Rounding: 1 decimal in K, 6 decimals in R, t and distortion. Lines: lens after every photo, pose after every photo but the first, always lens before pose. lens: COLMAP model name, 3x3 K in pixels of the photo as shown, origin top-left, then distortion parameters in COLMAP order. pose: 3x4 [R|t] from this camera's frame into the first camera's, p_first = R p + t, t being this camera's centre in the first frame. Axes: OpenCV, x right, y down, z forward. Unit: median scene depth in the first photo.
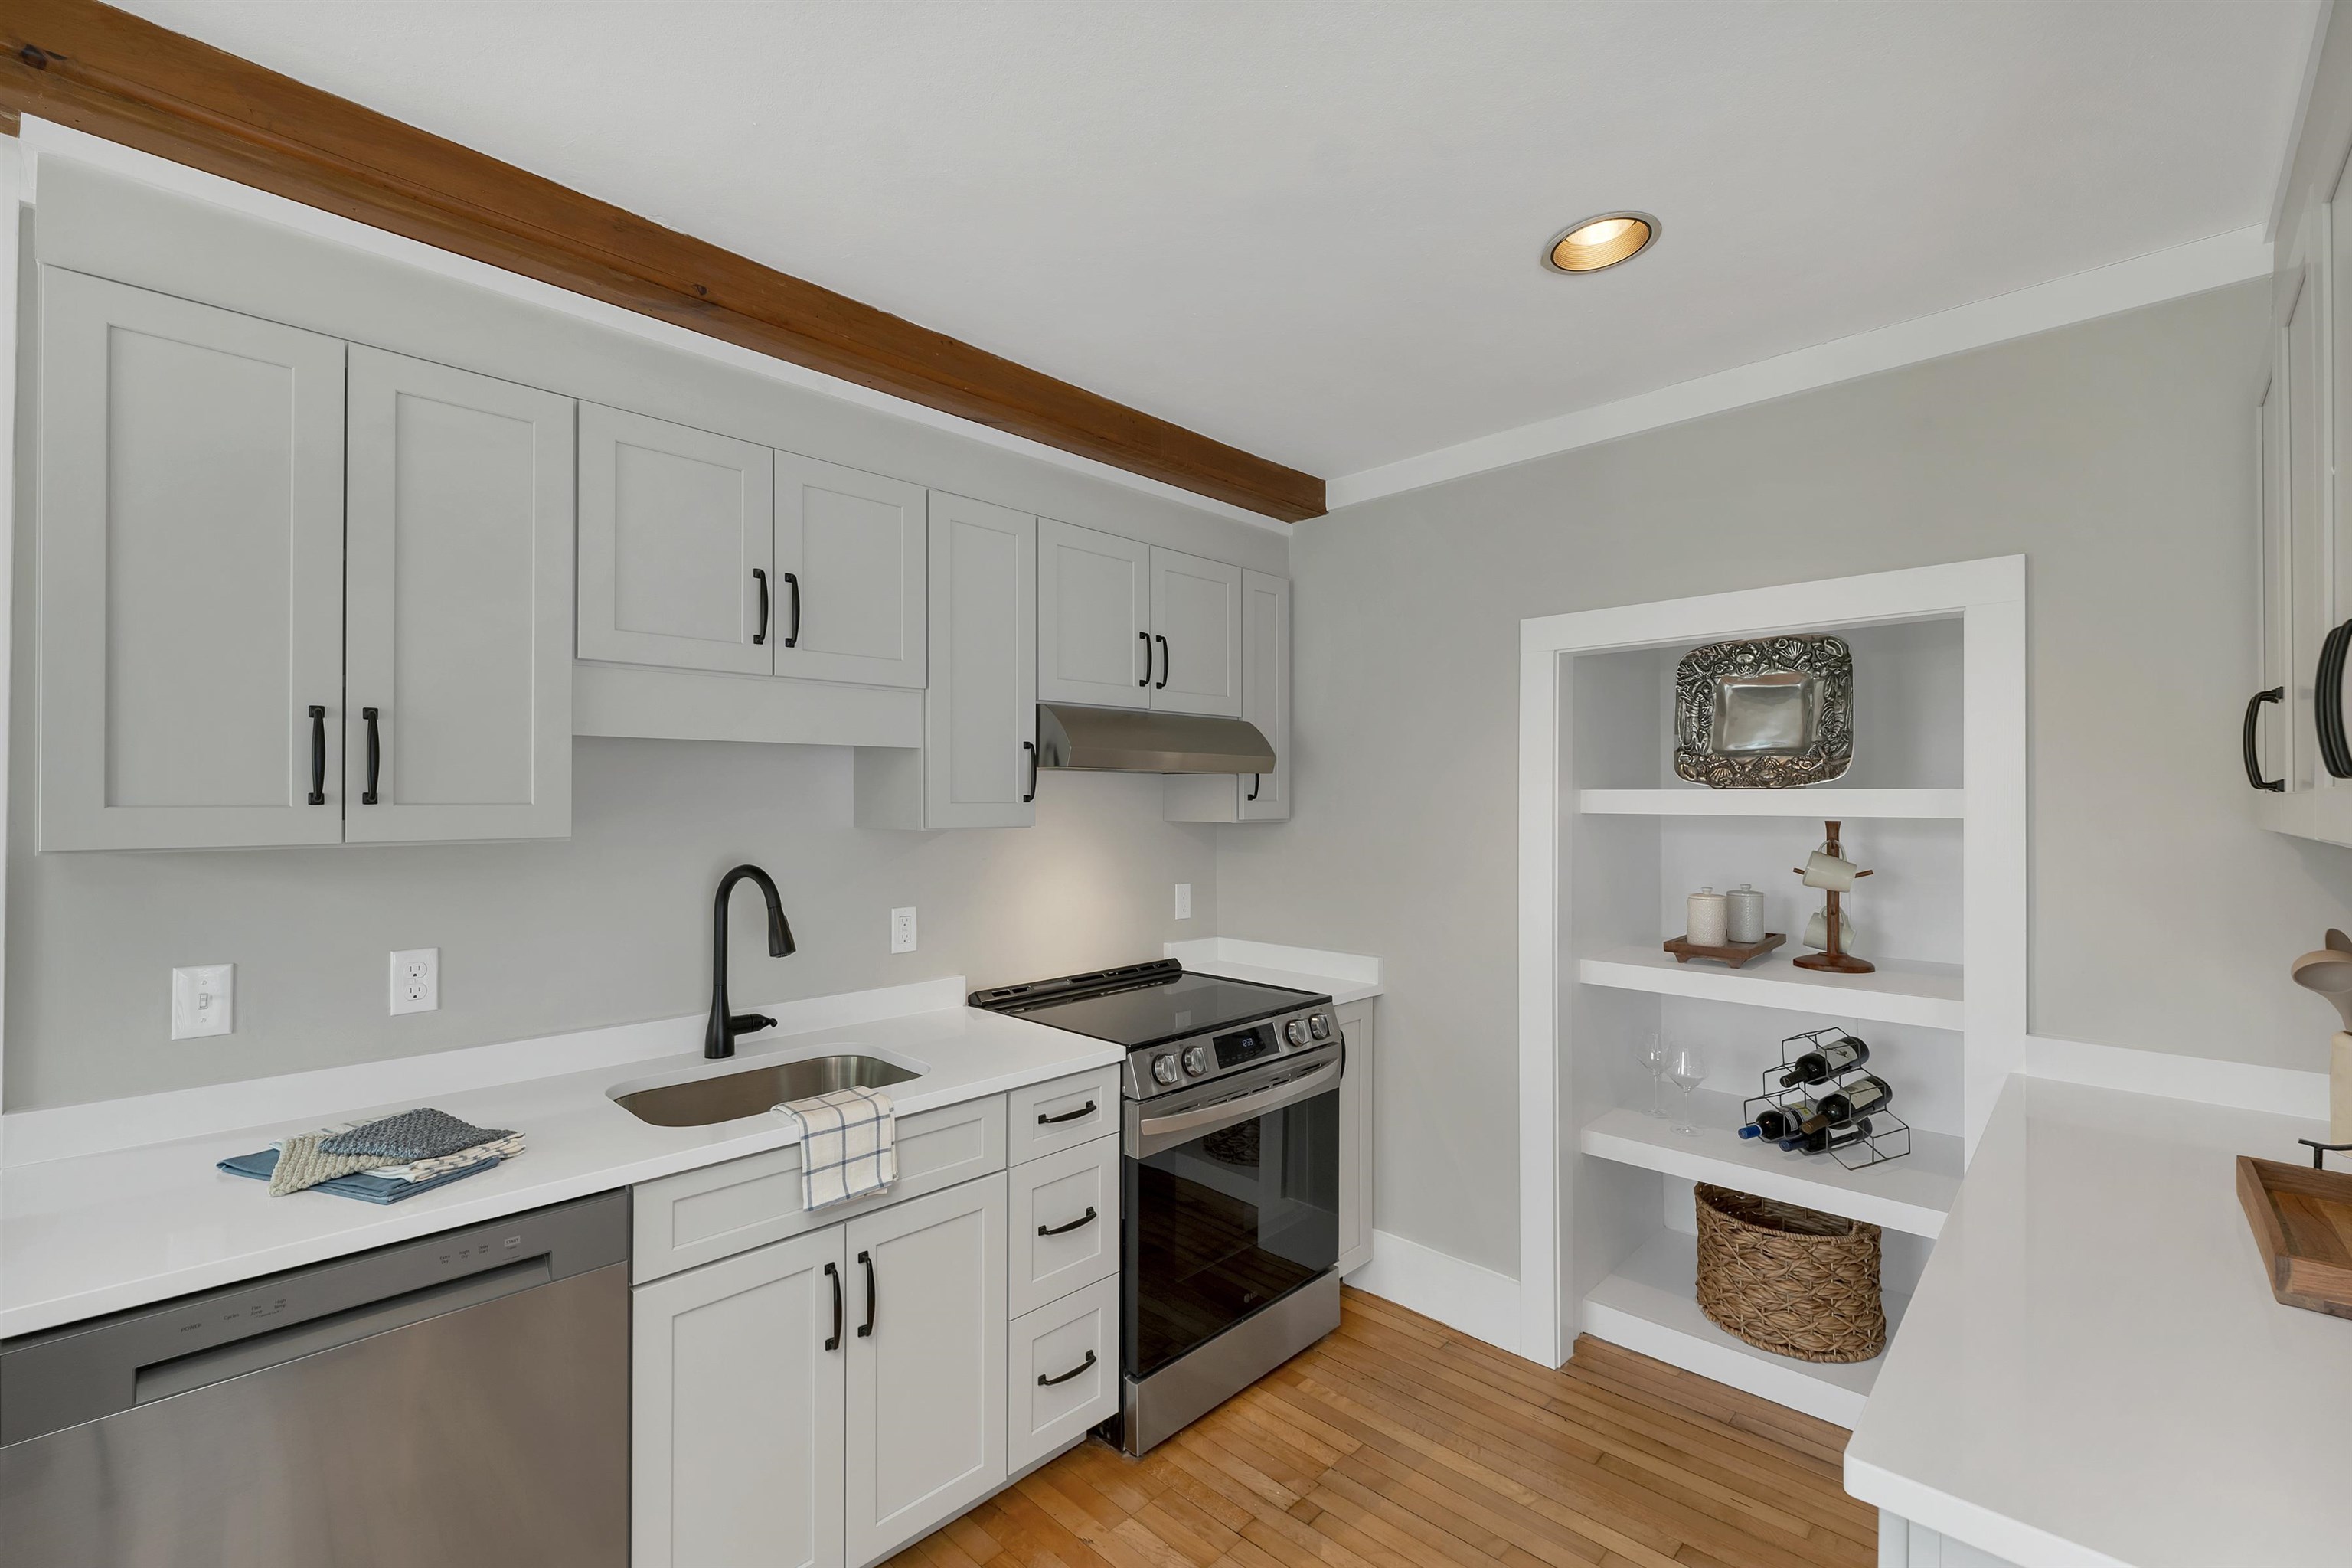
lens RADIAL K [[990.8, 0, 1167.3], [0, 990.8, 794.3], [0, 0, 1]] dist [-0.000327, 0.000066]
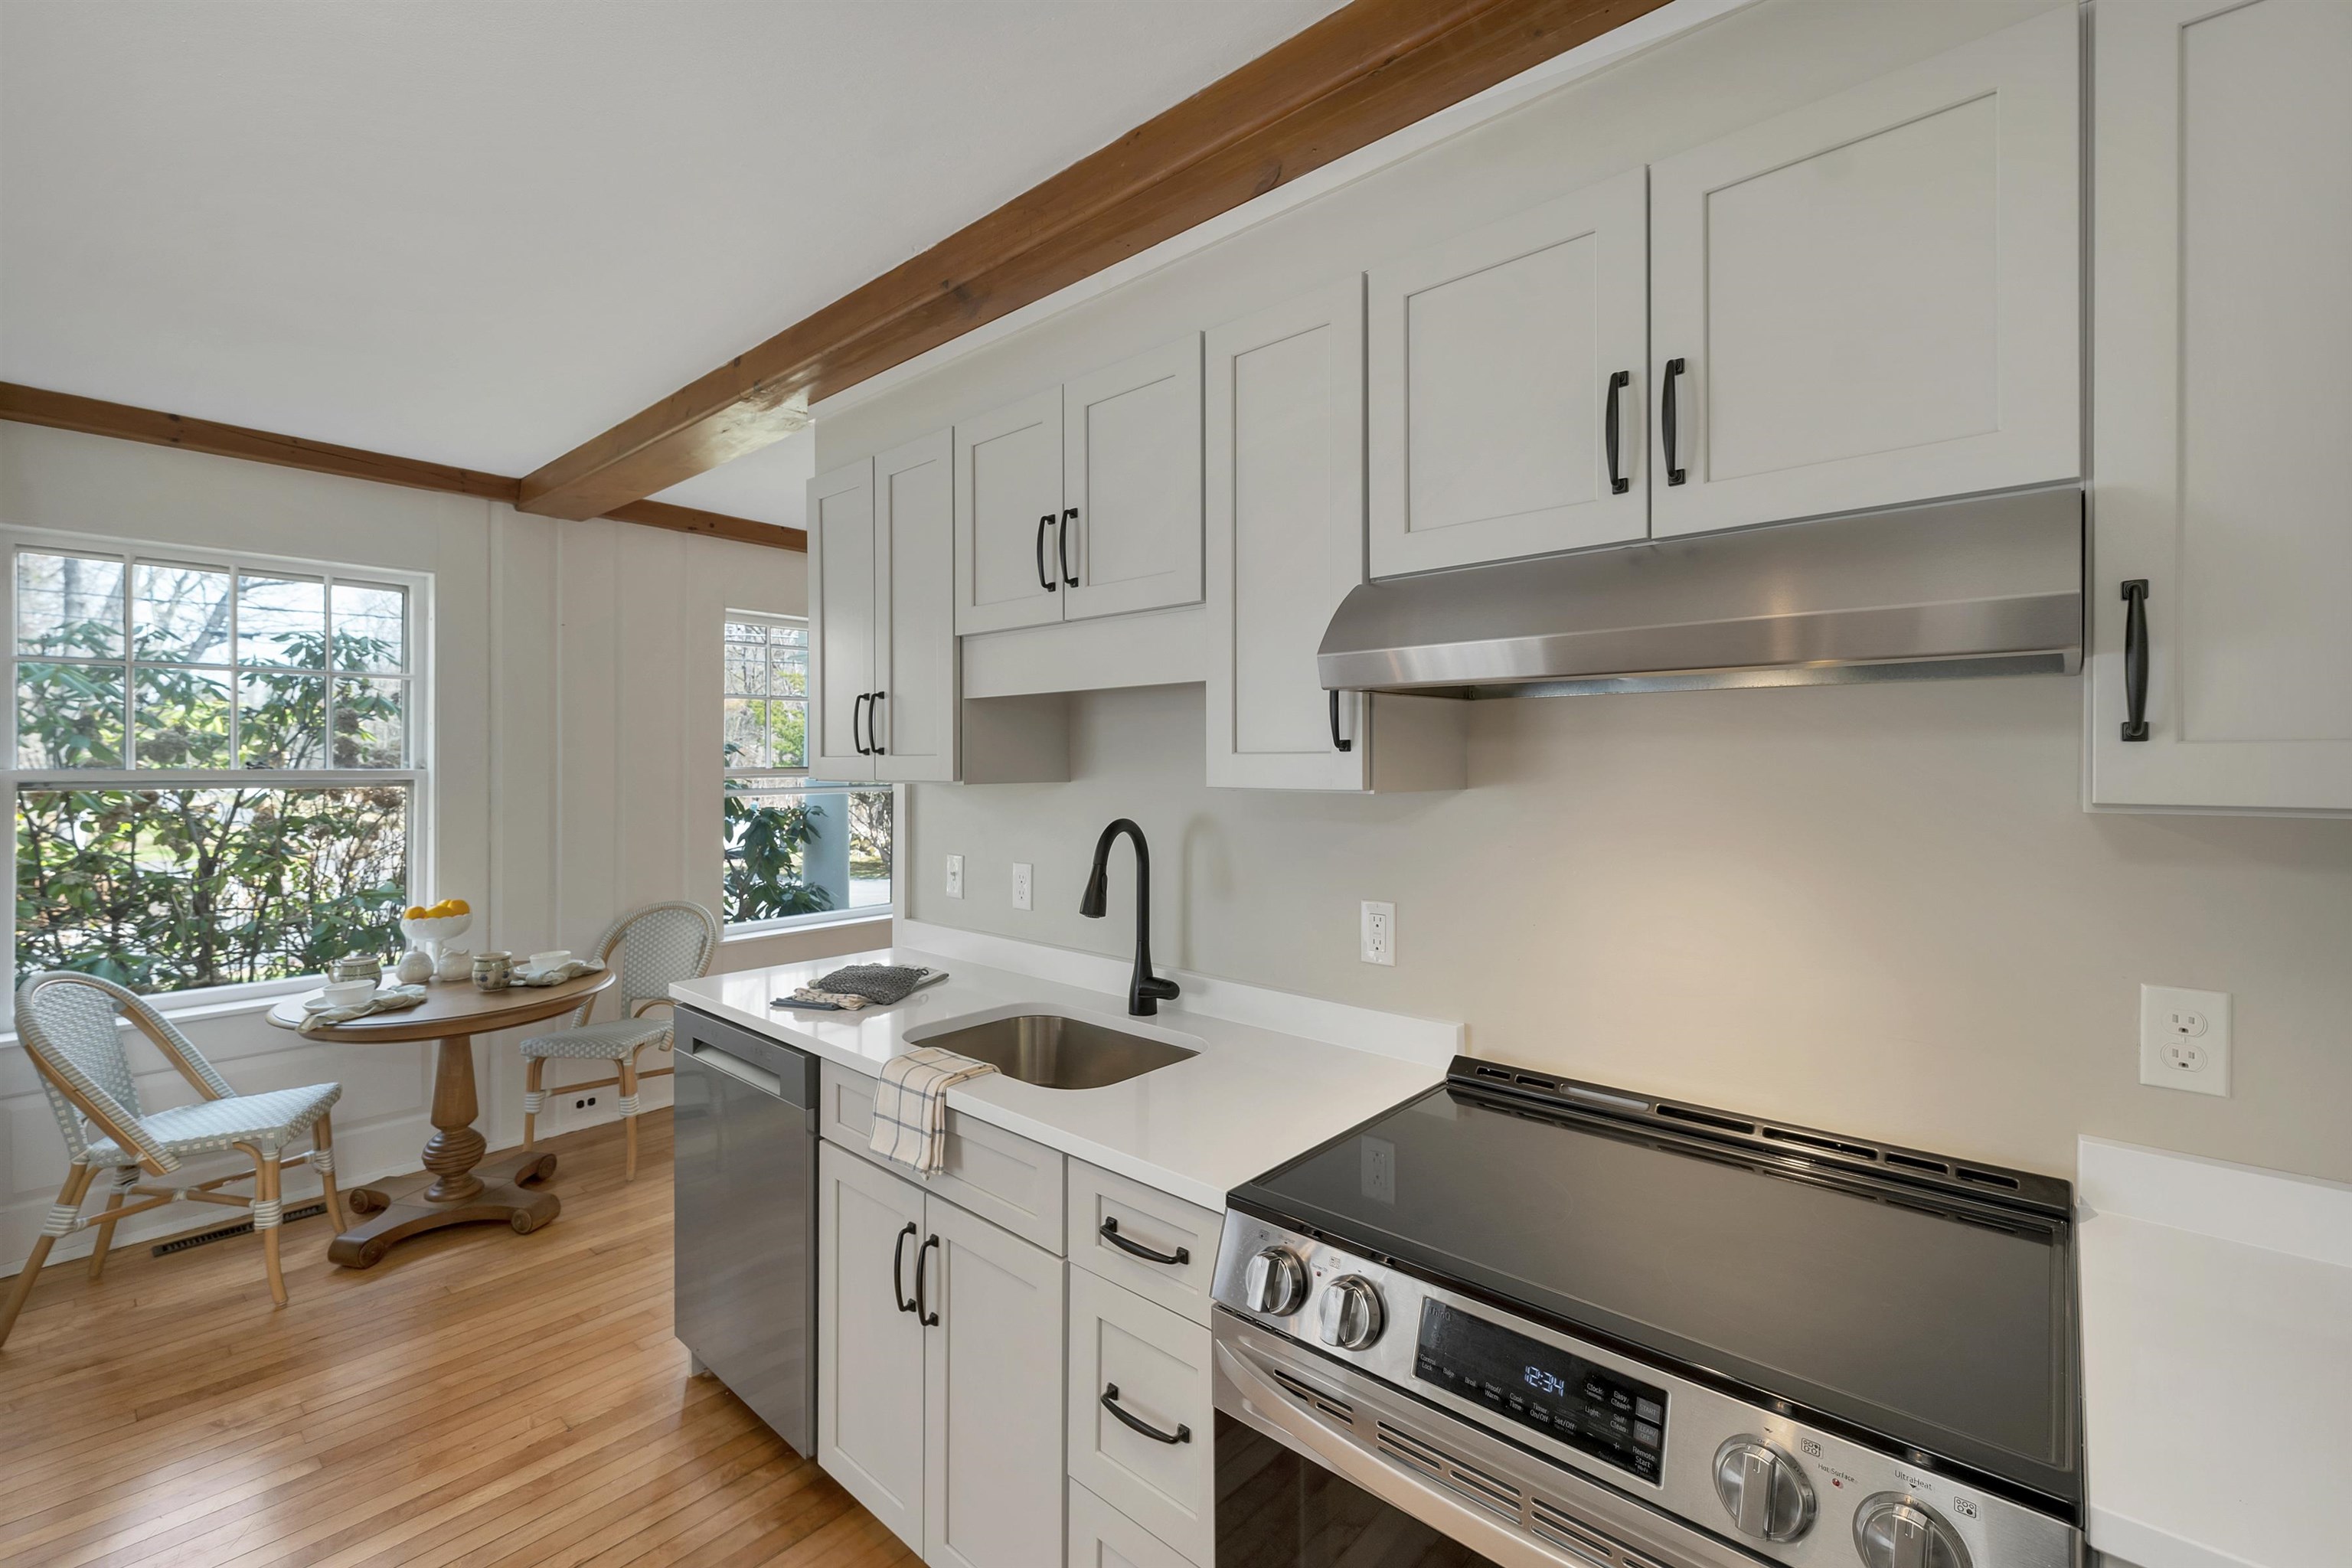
lens RADIAL K [[990.8, 0, 1169.5], [0, 990.8, 769.8], [0, 0, 1]] dist [-0.000327, 0.000066]
pose [[0.054260, 0.009703, -0.998480, 0.437492], [0.007051, 0.999924, 0.010100, 0.012247], [0.998502, -0.007588, 0.054188, 0.817885]]
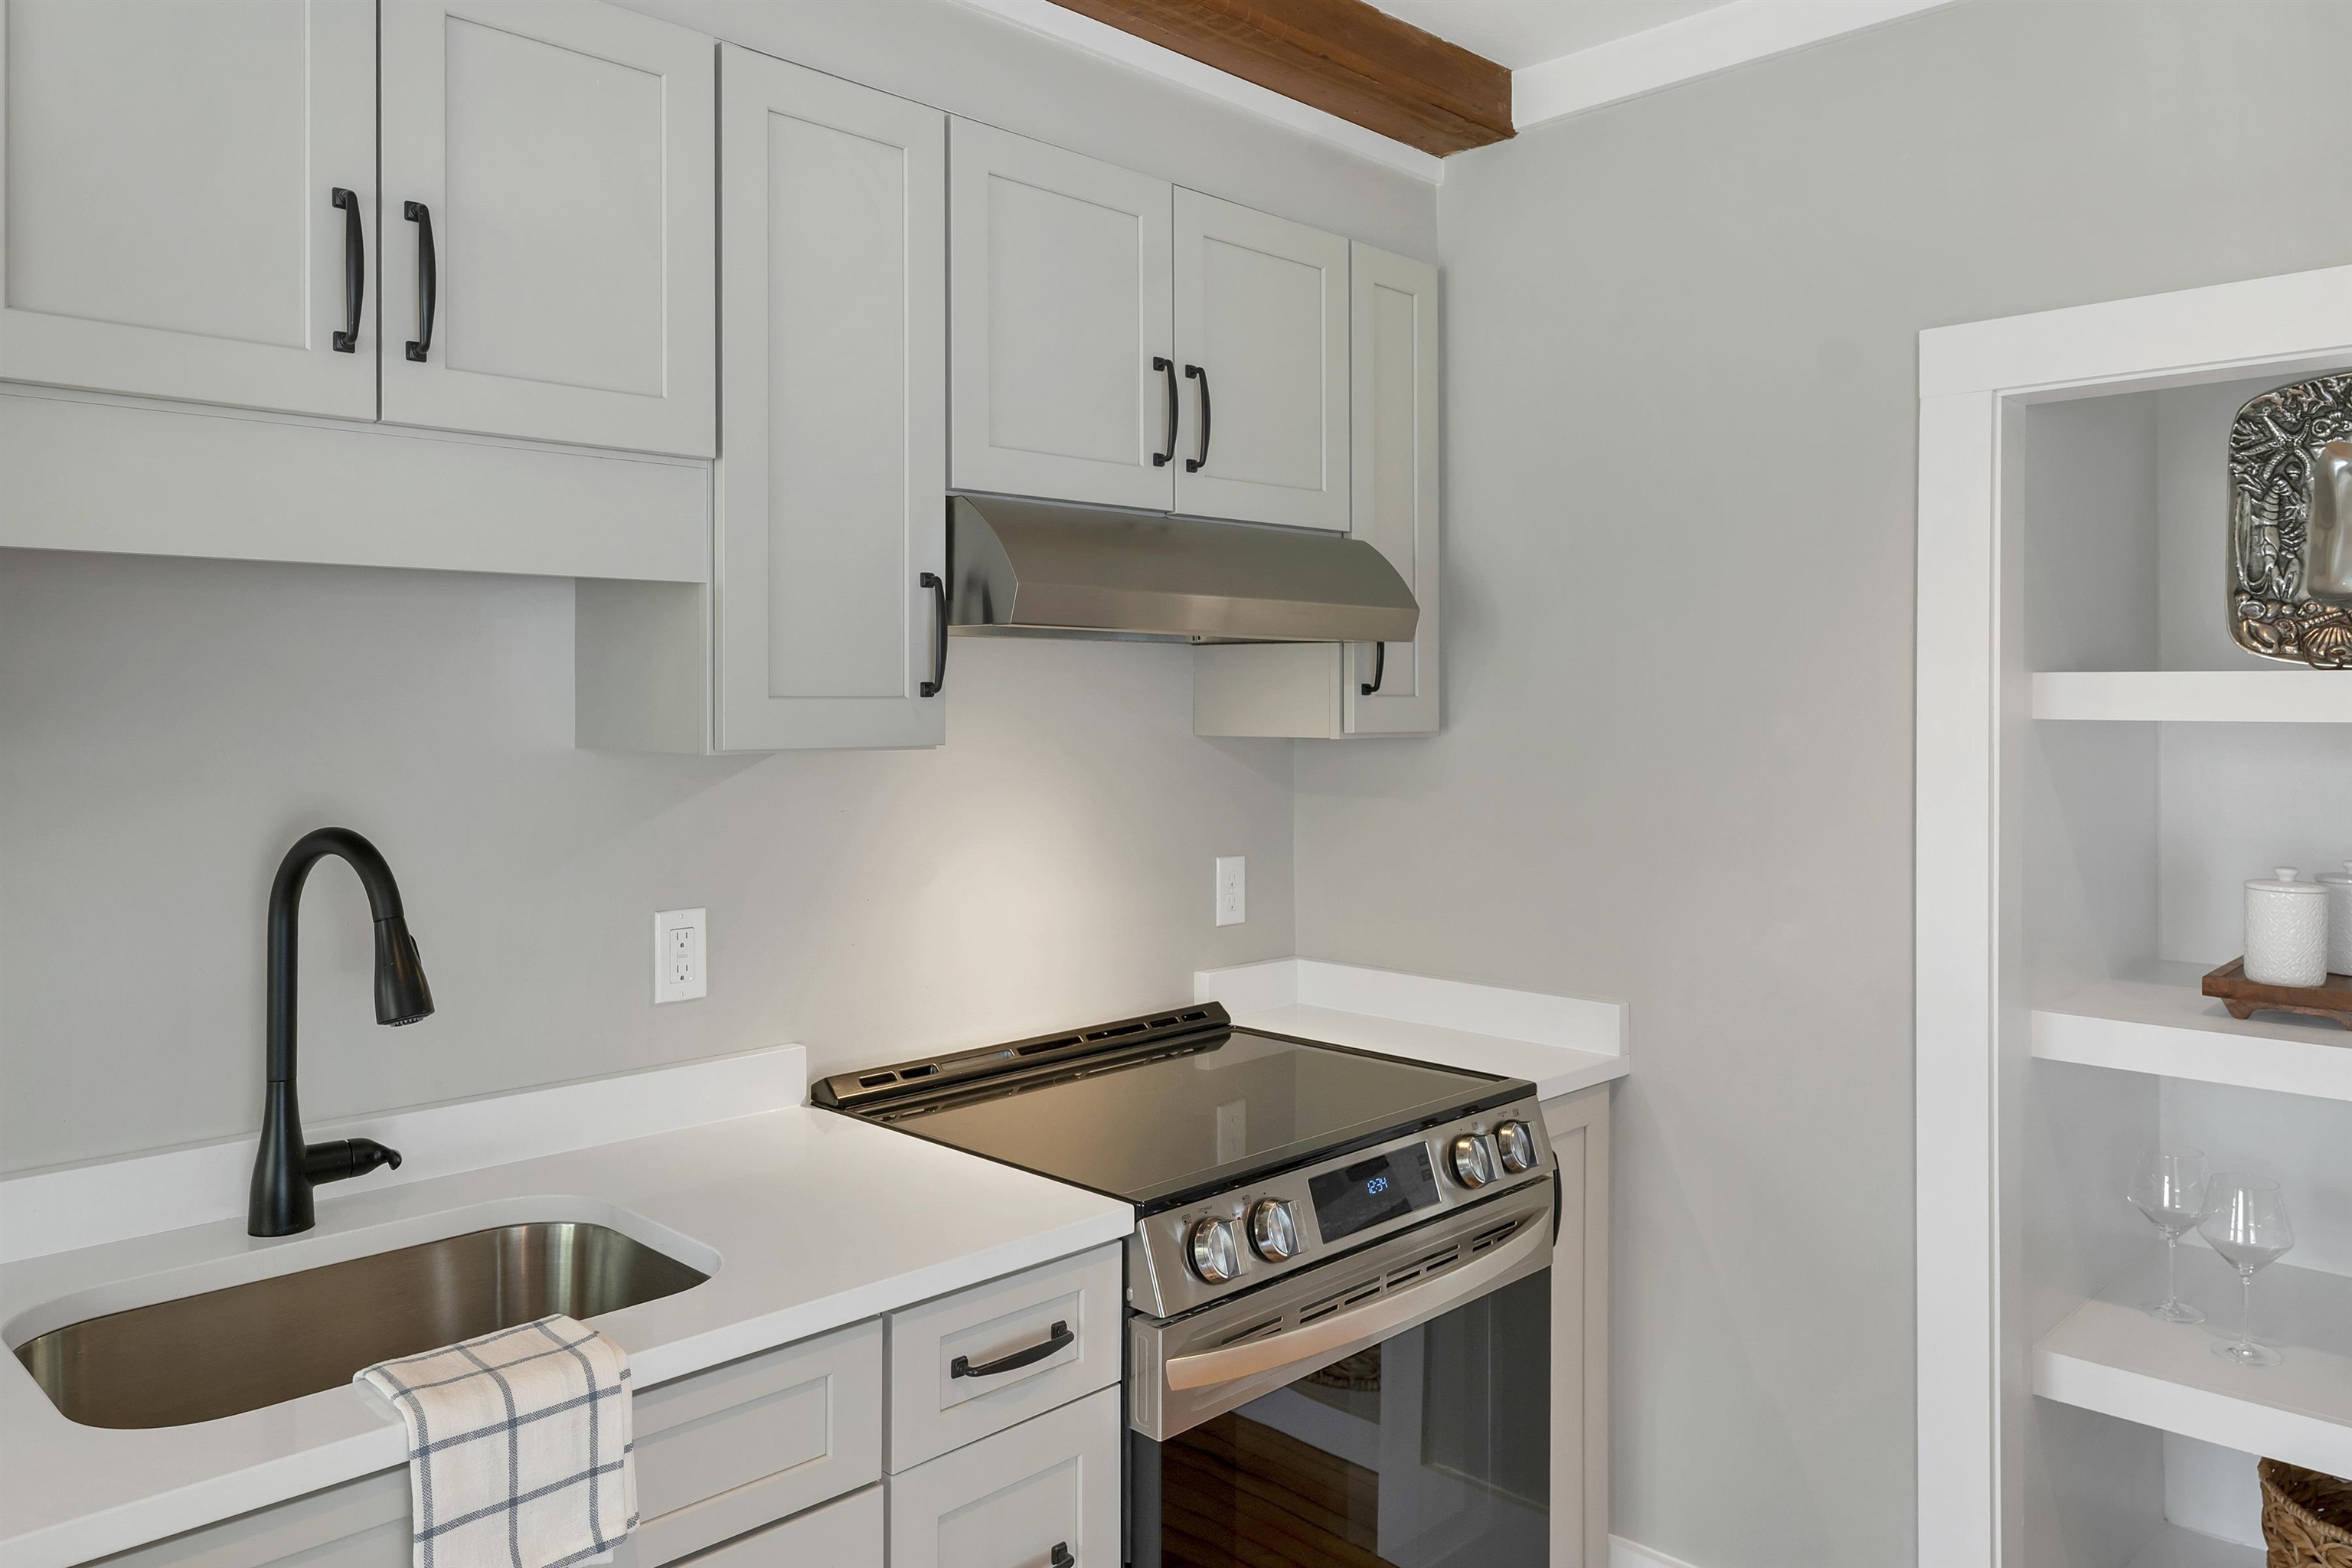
lens RADIAL K [[1607.9, 0, 1161.1], [0, 1607.9, 707.7], [0, 0, 1]] dist [-0.001683, -0.000021]
pose [[0.999999, -0.000578, -0.001202, -0.024210], [0.000587, 0.999973, 0.007271, 0.007302], [0.001198, -0.007271, 0.999973, 0.195178]]
